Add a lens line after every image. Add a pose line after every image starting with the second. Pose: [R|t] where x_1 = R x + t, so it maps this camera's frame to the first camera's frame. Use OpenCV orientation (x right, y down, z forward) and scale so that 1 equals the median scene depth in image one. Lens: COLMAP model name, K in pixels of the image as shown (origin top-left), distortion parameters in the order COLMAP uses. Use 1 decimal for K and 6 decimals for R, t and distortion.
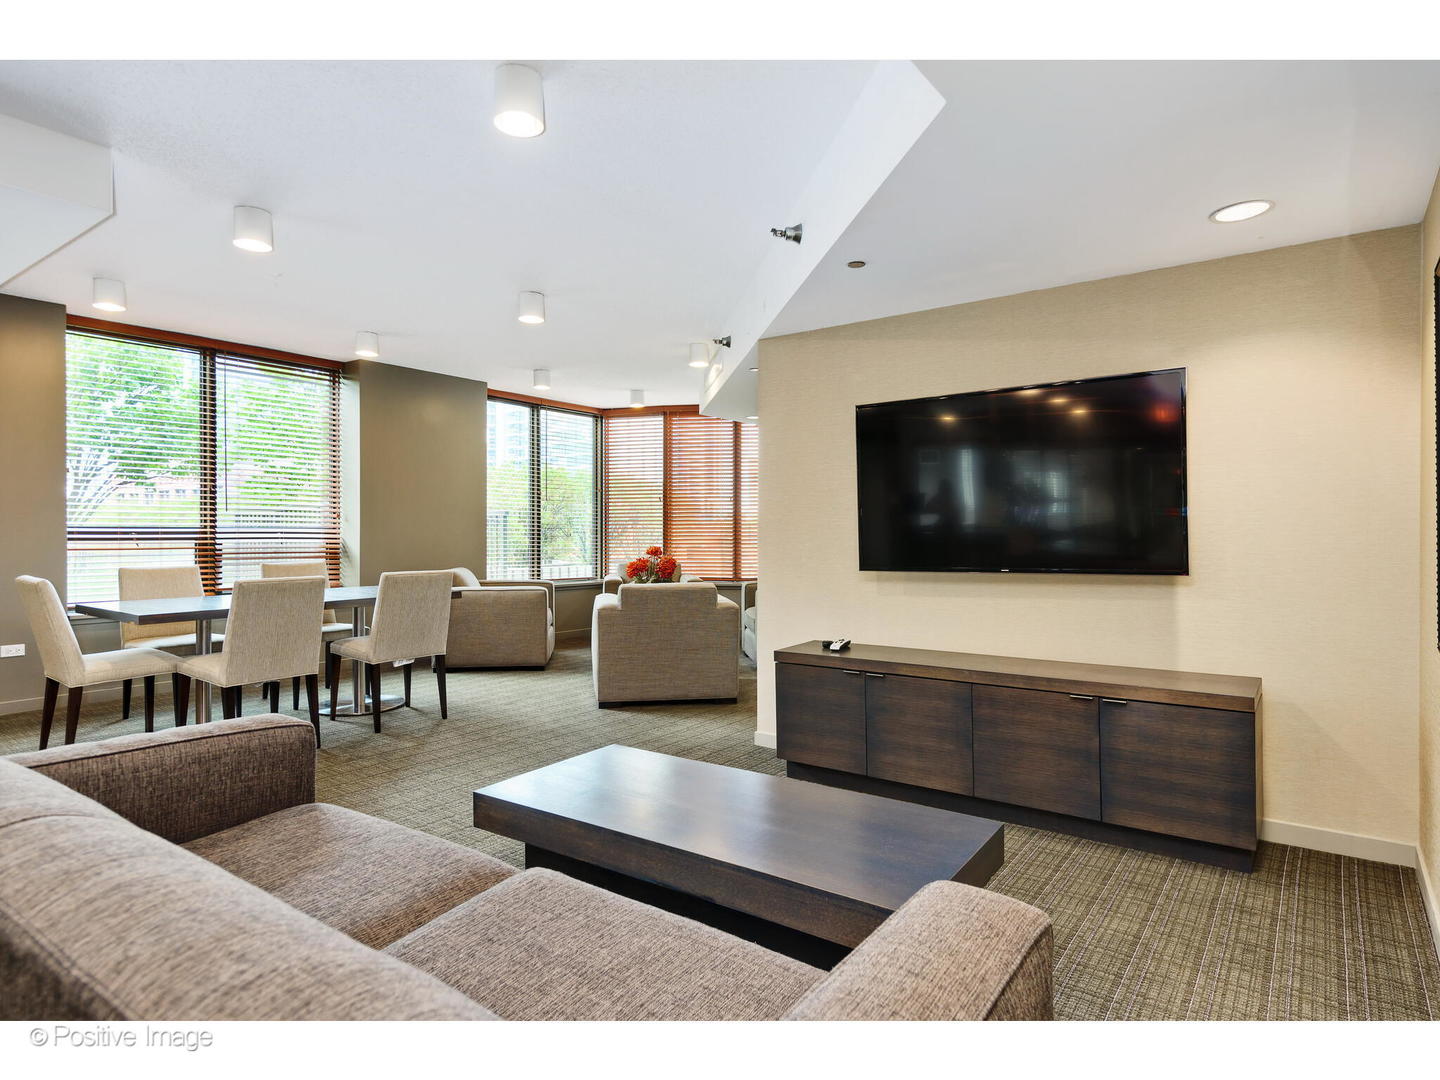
lens RADIAL K [[801.1, 0, 720.0], [0, 801.1, 540.0], [0, 0, 1]] dist [0.042889, 0.000286]
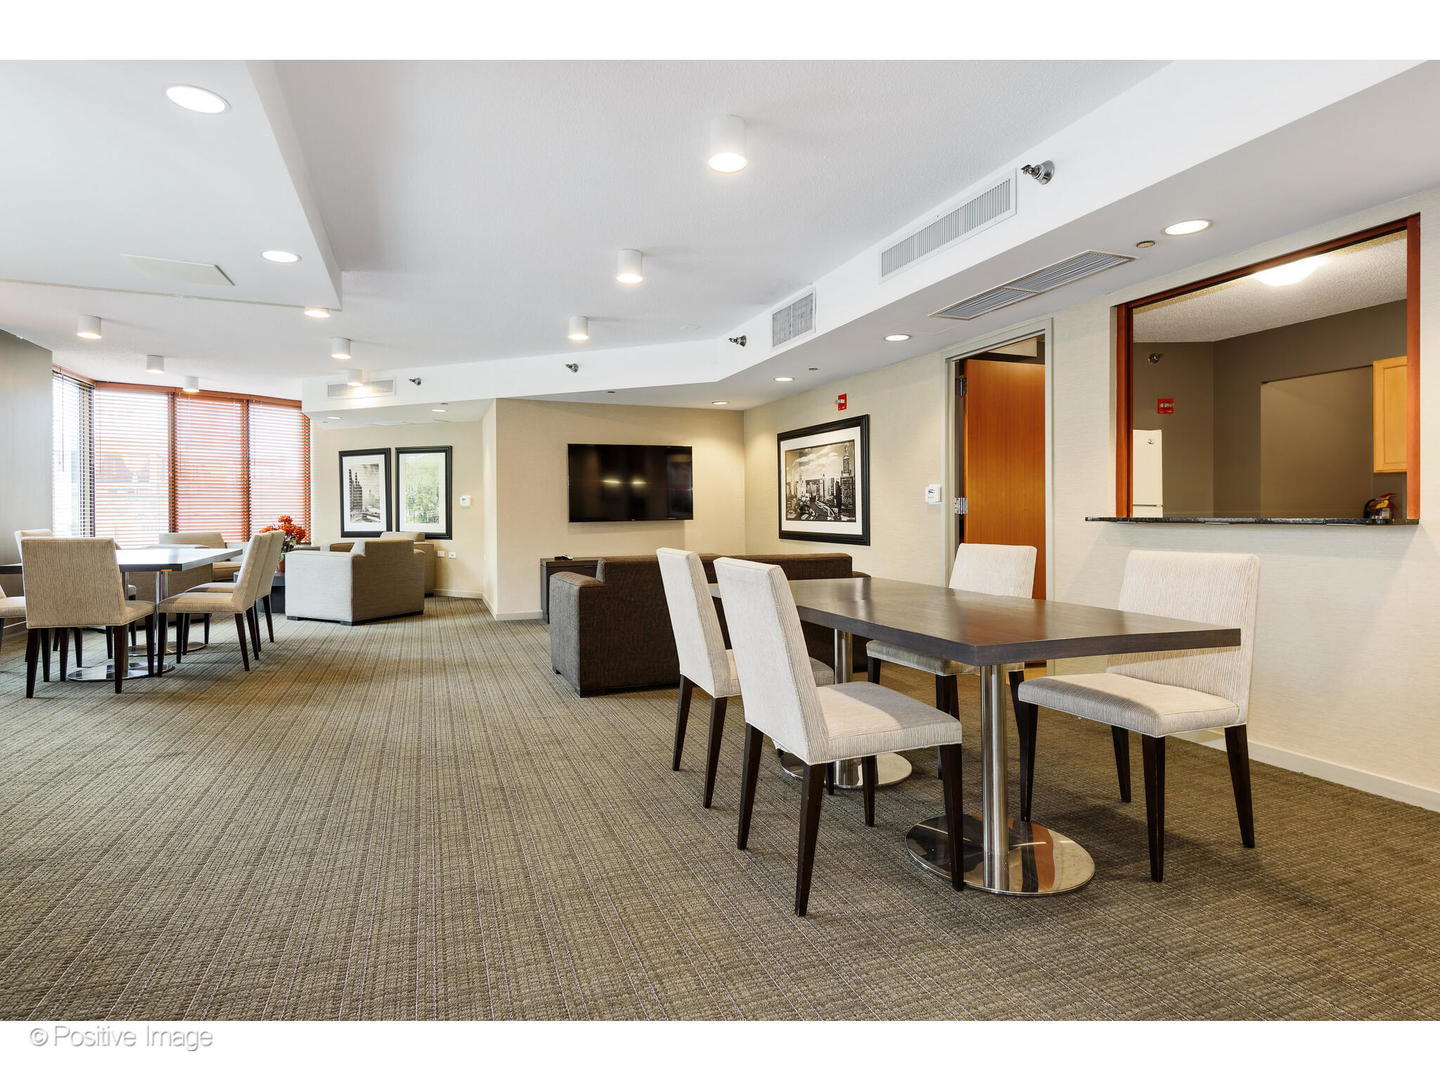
lens RADIAL K [[801.1, 0, 720.0], [0, 801.1, 540.0], [0, 0, 1]] dist [0.042889, 0.000286]
pose [[0.547434, -0.032540, 0.836216, -1.341539], [0.011489, 0.999442, 0.031371, 0.022533], [-0.836770, -0.007567, 0.547502, -0.468306]]
